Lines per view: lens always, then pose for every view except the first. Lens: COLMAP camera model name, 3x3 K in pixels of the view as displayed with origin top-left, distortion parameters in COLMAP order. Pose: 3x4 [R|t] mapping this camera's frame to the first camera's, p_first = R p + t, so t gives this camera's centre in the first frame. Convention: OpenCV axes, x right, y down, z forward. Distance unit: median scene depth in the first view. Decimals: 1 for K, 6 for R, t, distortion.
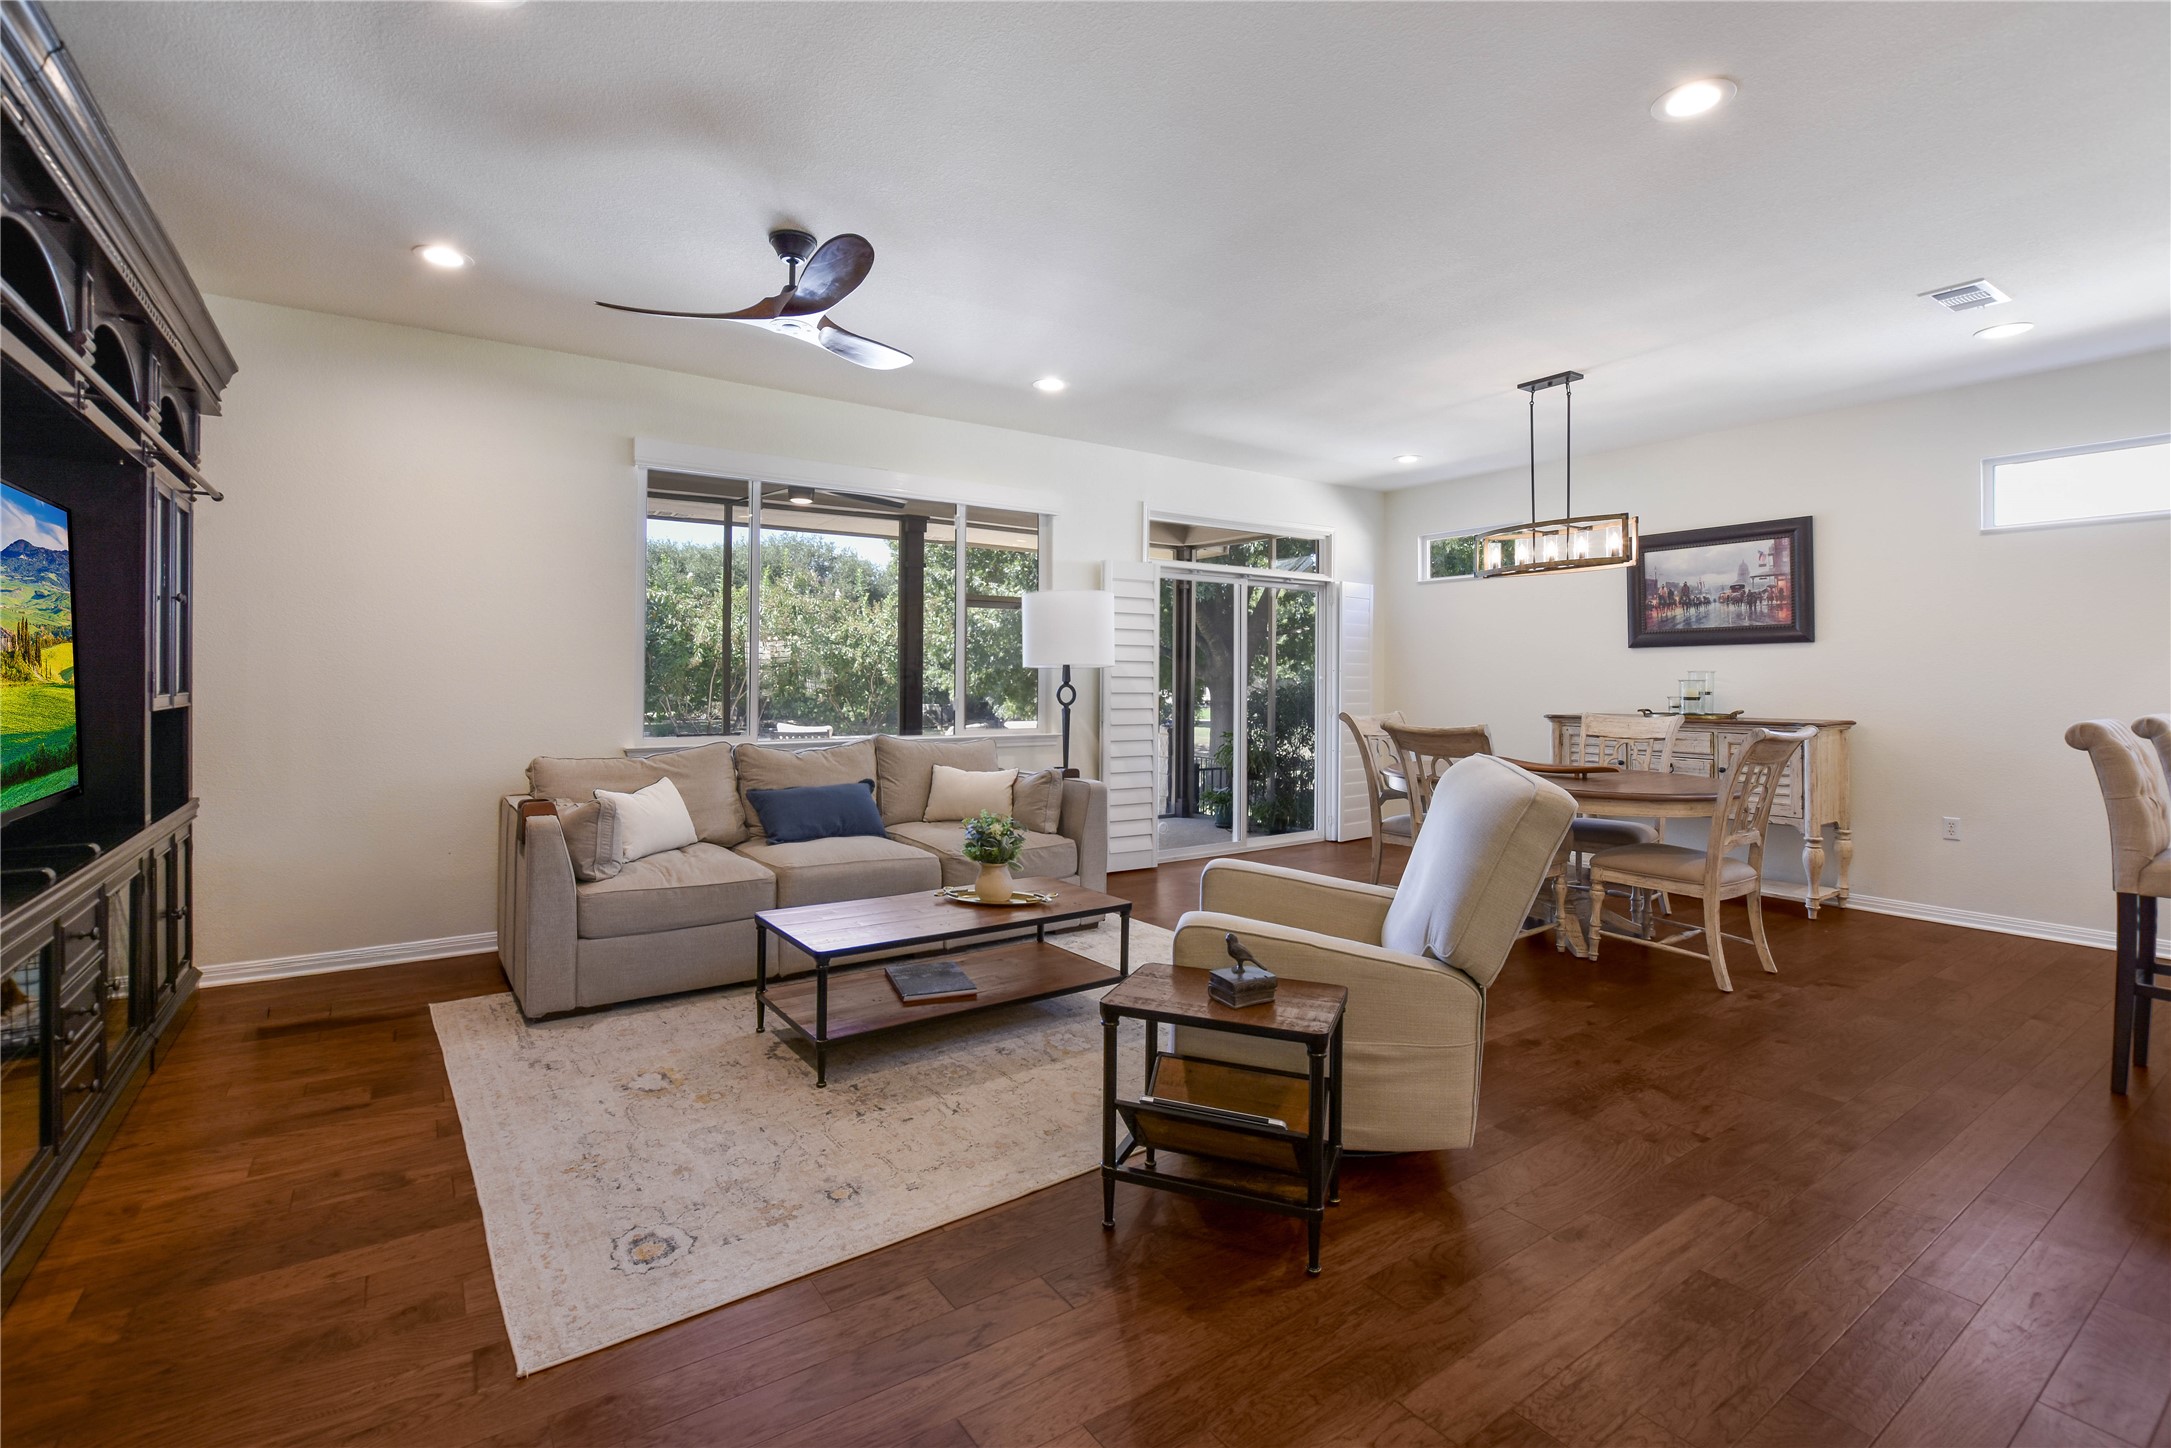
lens RADIAL K [[961.3, 0, 1045.3], [0, 961.3, 677.9], [0, 0, 1]] dist [-0.024986, 0.003549]
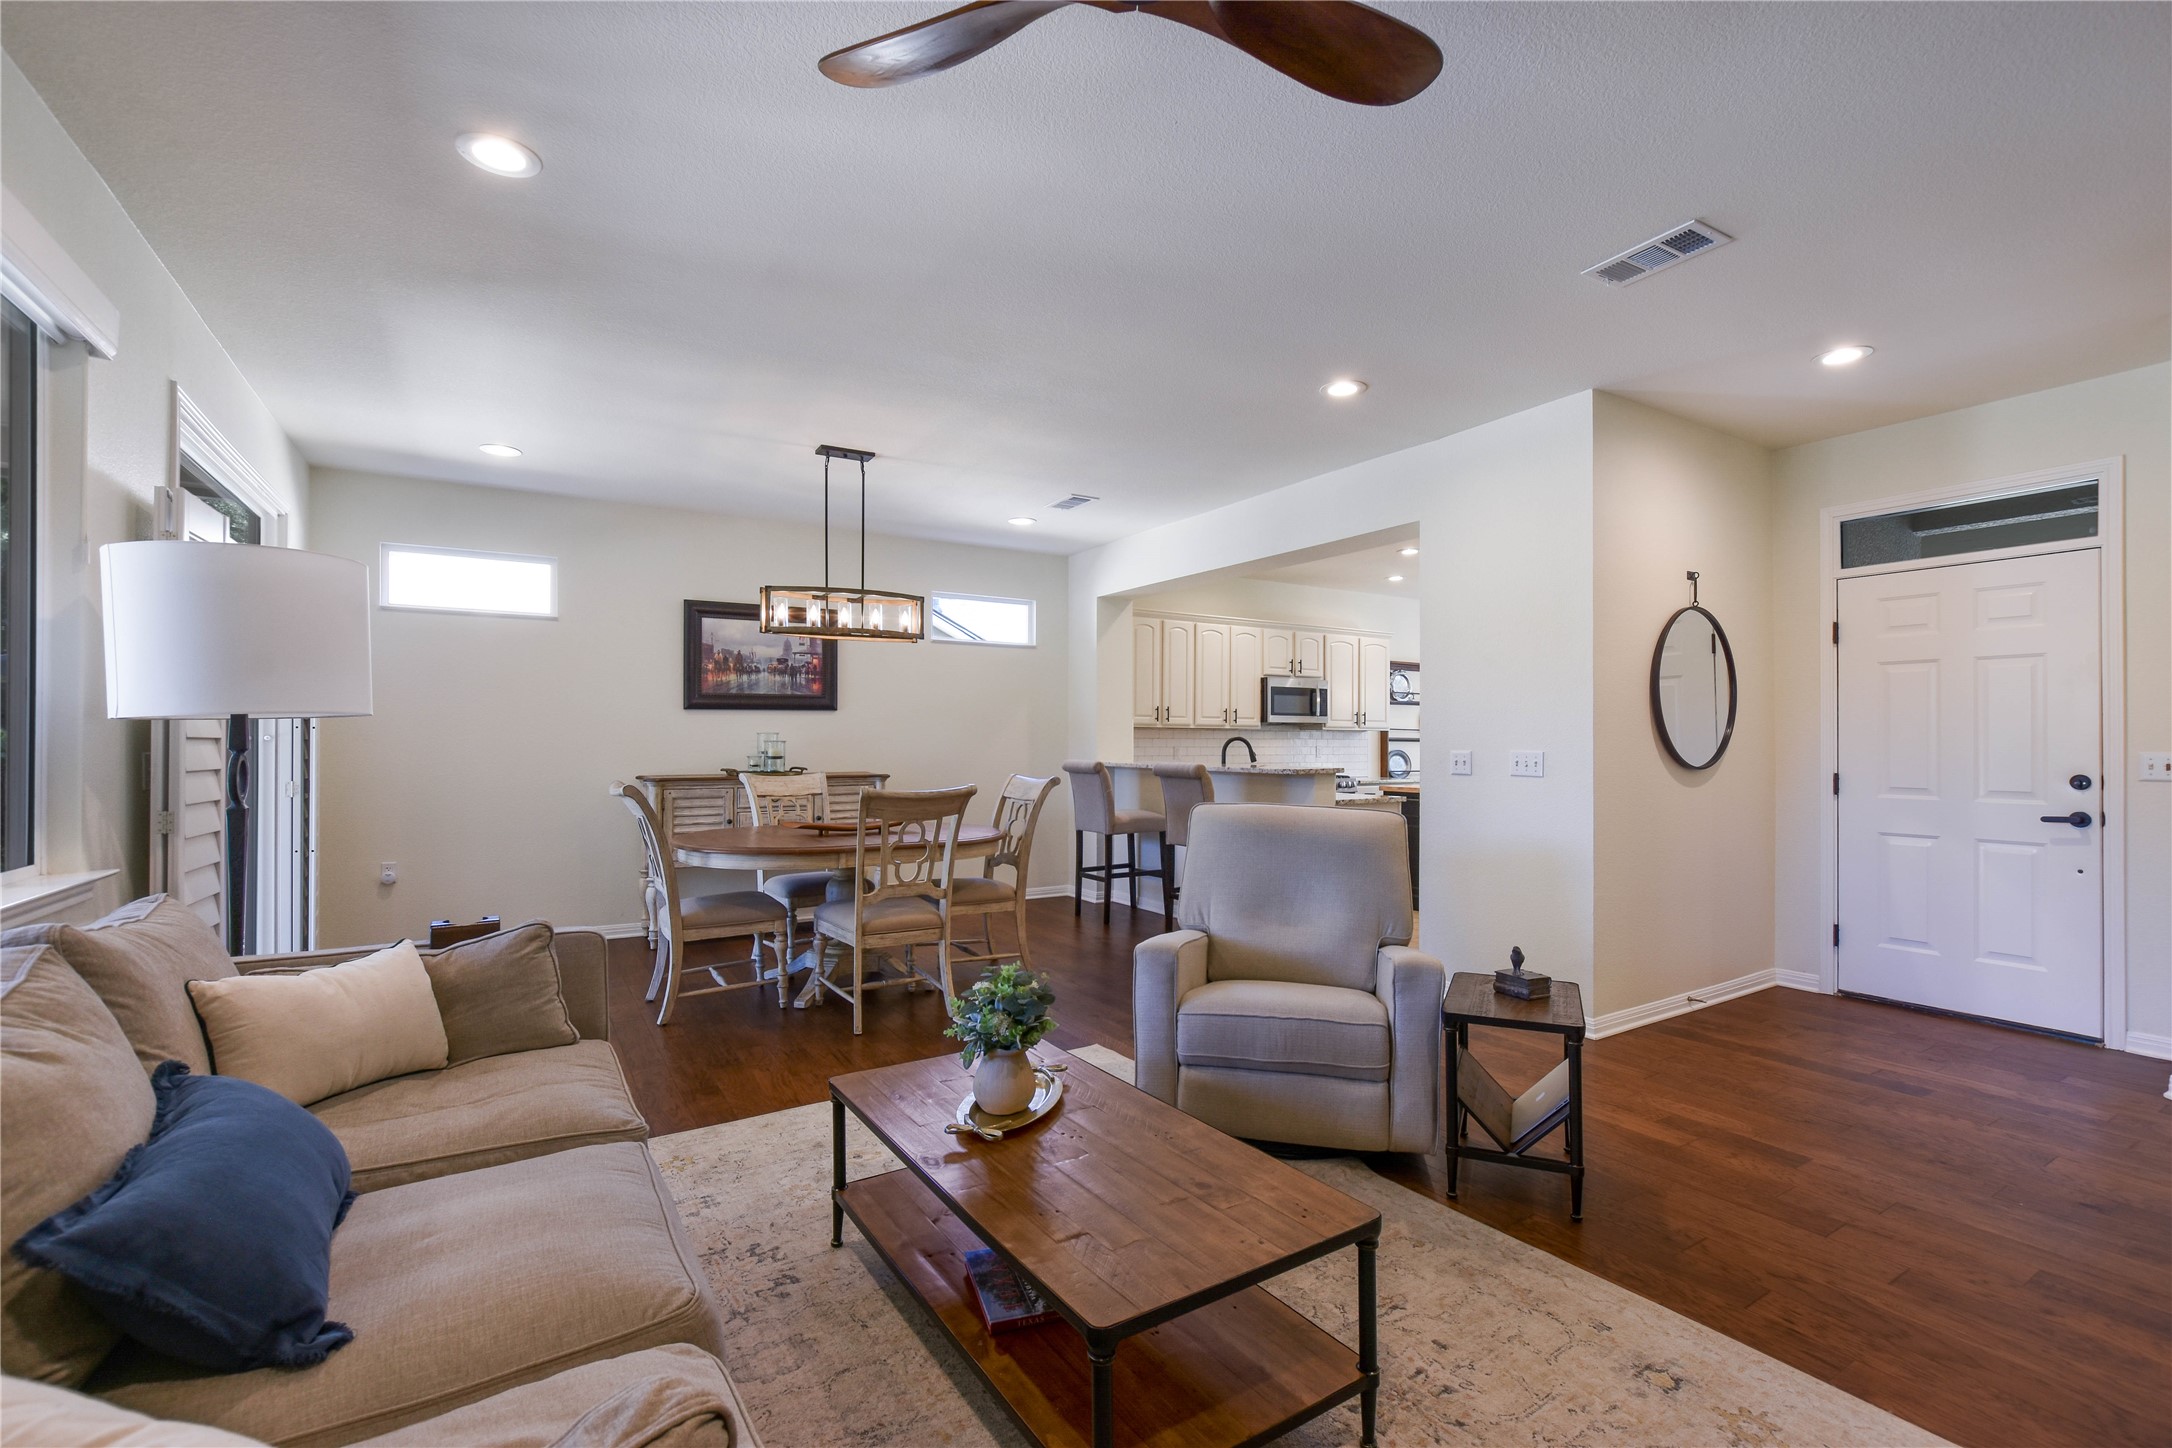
lens RADIAL K [[961.7, 0, 1081.9], [0, 961.7, 735.9], [0, 0, 1]] dist [-0.024986, 0.003549]
pose [[0.030288, 0.001395, 0.999540, -0.499957], [-0.002453, 0.999996, -0.001322, -0.003648], [-0.999538, -0.002412, 0.030291, 0.708846]]
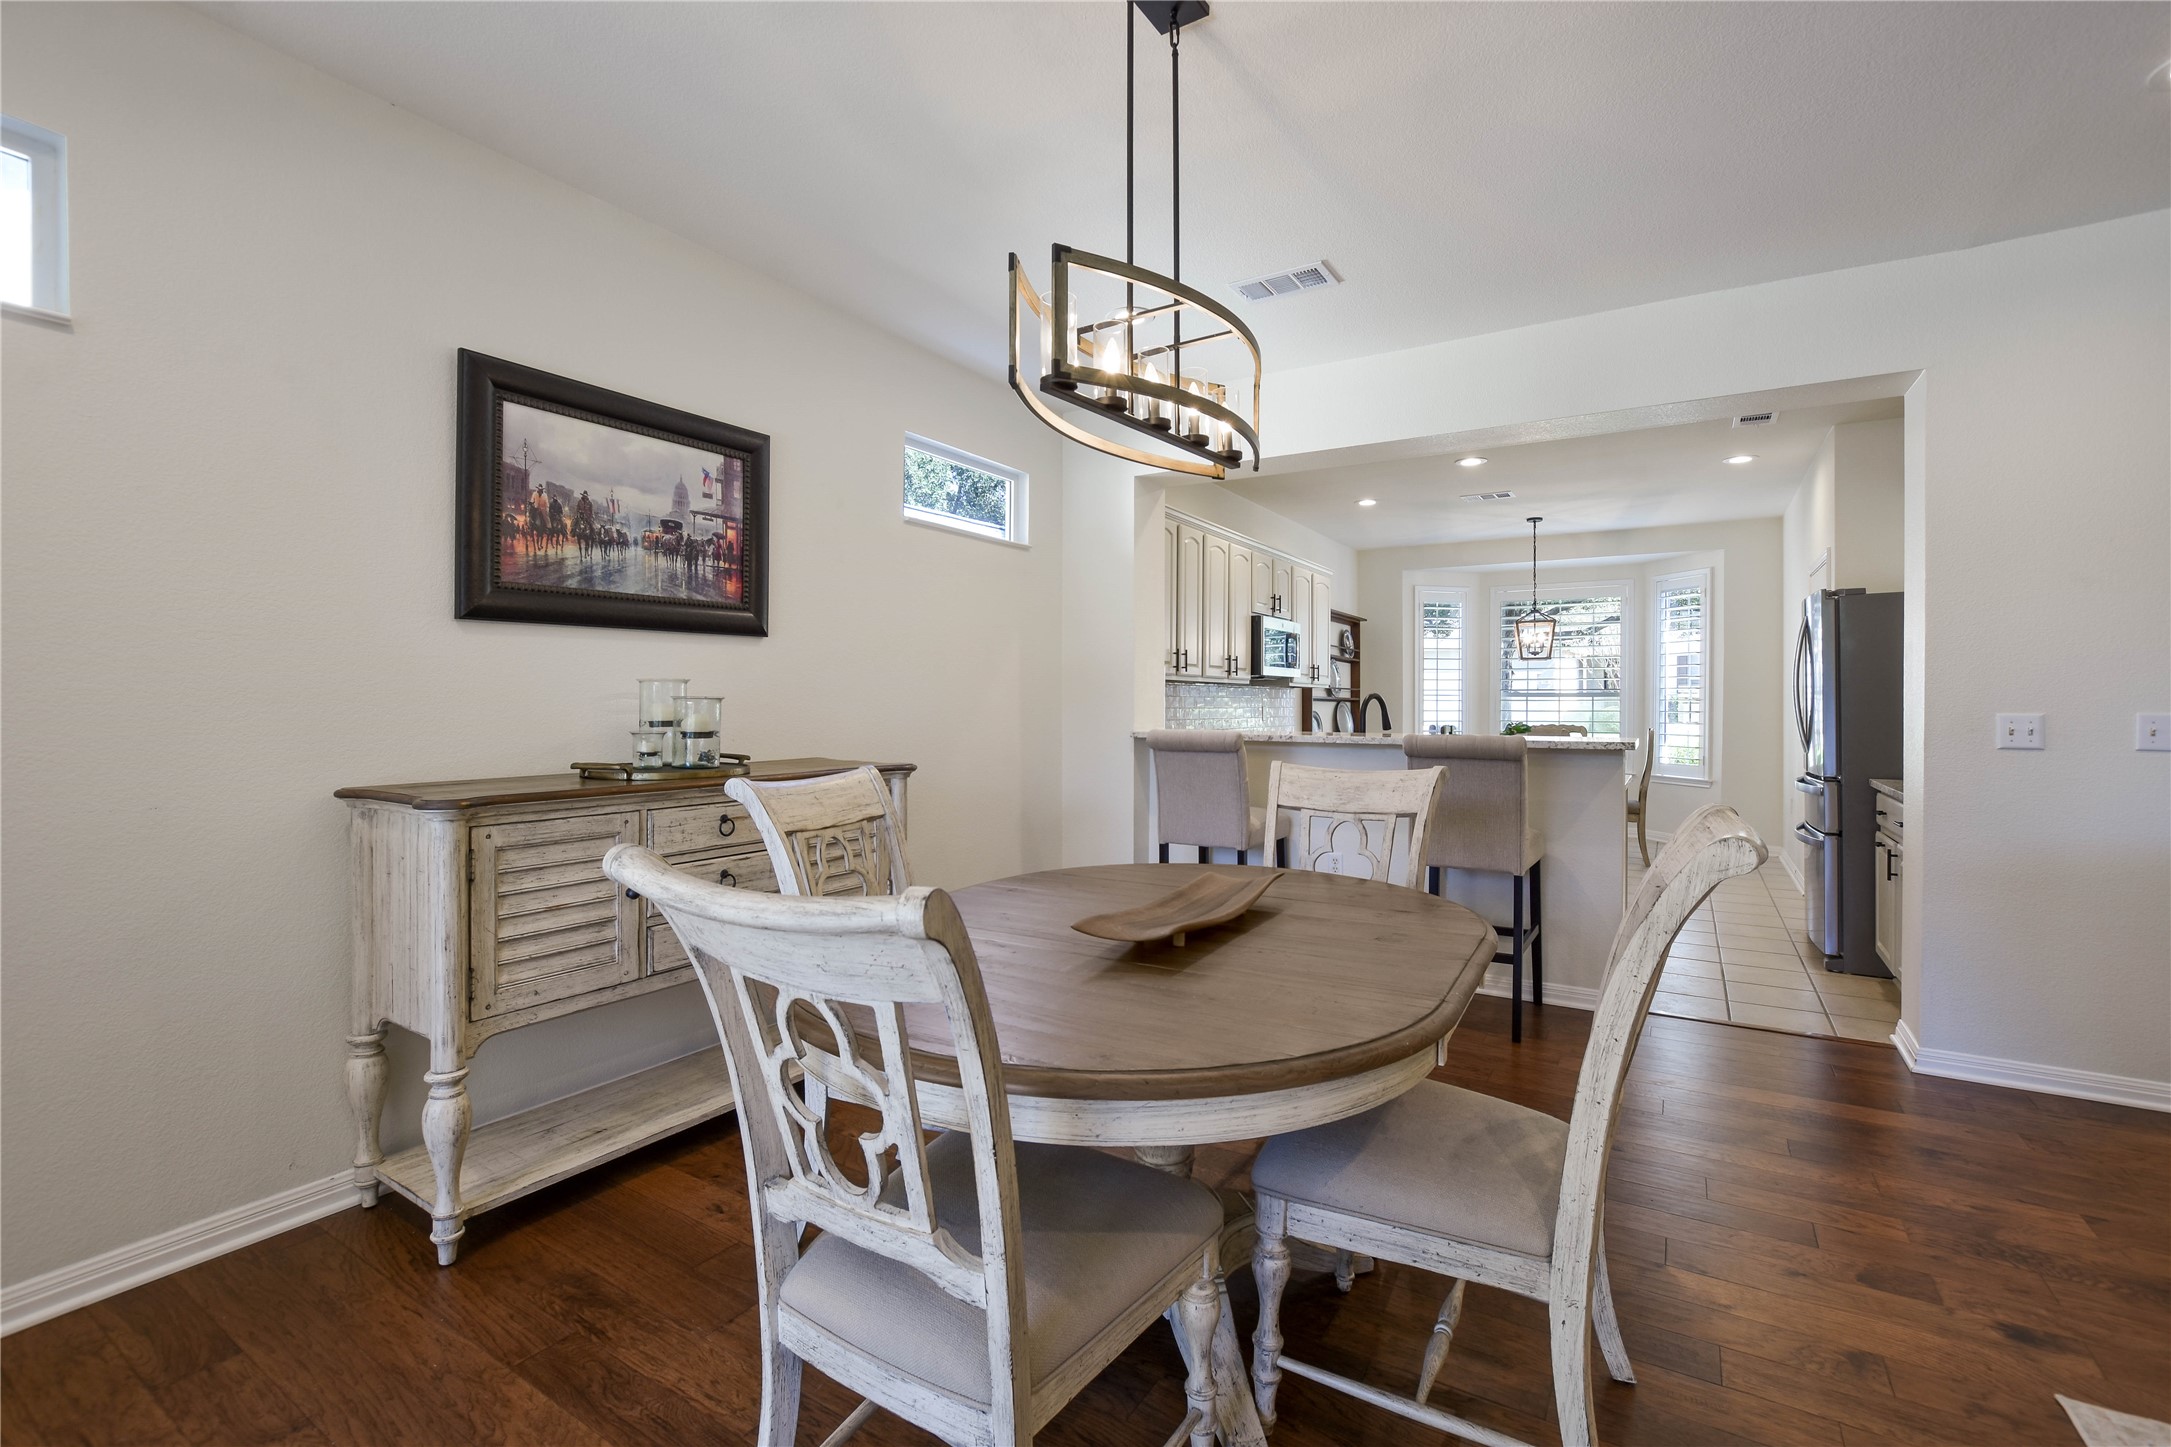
lens RADIAL K [[961.3, 0, 1103.2], [0, 961.3, 708.9], [0, 0, 1]] dist [-0.024986, 0.003549]
pose [[-0.441218, -0.013110, 0.897304, 0.158120], [-0.006459, 0.999914, 0.011433, 0.001016], [-0.897377, -0.000751, -0.441265, 1.202257]]
